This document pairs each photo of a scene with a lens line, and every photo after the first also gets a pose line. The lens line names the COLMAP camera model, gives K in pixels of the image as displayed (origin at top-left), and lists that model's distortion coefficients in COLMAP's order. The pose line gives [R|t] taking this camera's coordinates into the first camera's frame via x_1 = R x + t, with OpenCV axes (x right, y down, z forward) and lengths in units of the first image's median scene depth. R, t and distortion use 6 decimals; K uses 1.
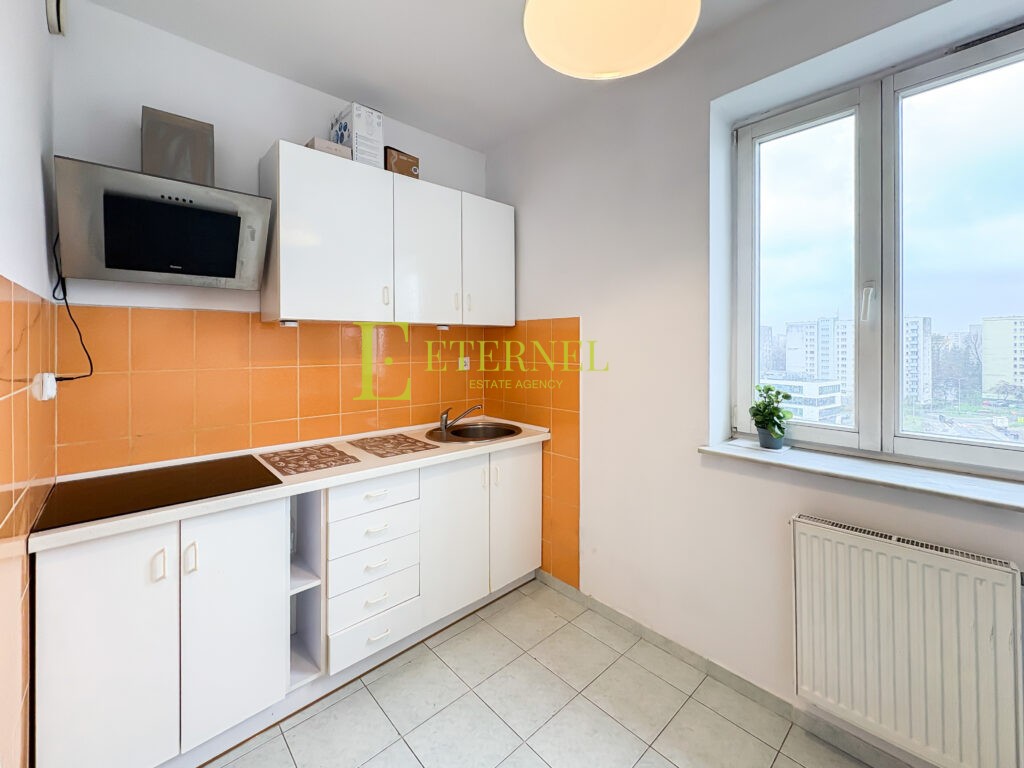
lens RADIAL K [[424.5, 0, 511.1], [0, 424.5, 347.2], [0, 0, 1]] dist [-0.000778, 0.000053]
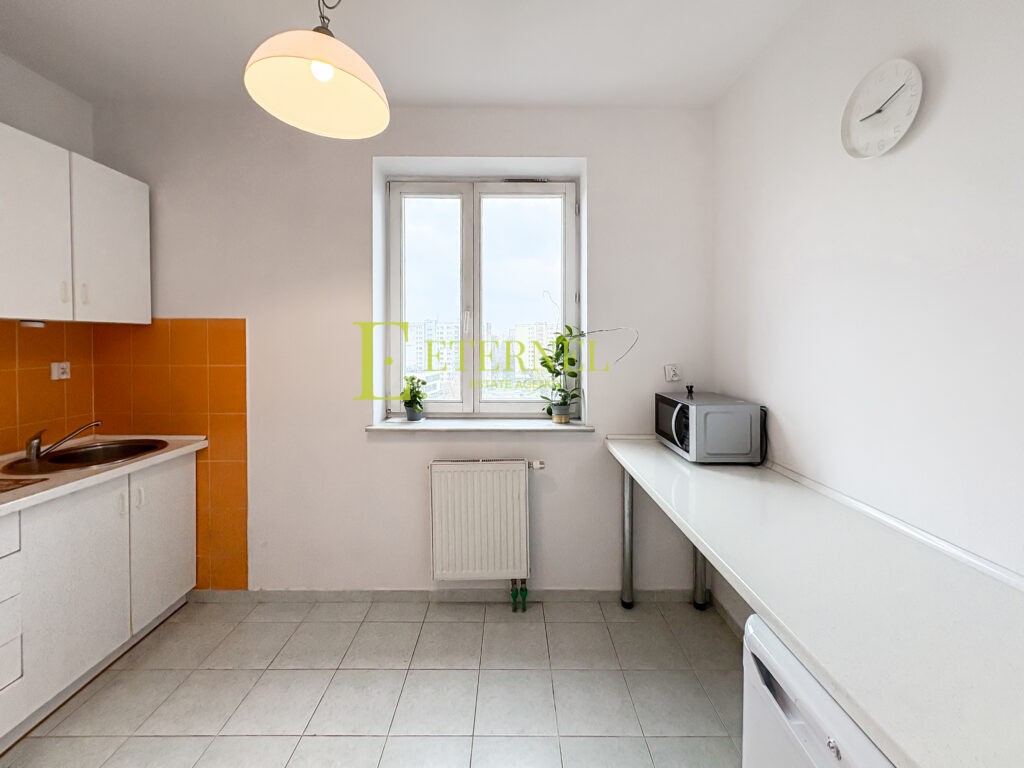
lens RADIAL K [[424.5, 0, 511.1], [0, 424.5, 347.2], [0, 0, 1]] dist [-0.000778, 0.000053]
pose [[0.675776, -0.006025, 0.737083, -0.158342], [0.000366, 0.999969, 0.007838, -0.011891], [-0.737107, -0.005027, 0.675757, -0.142298]]
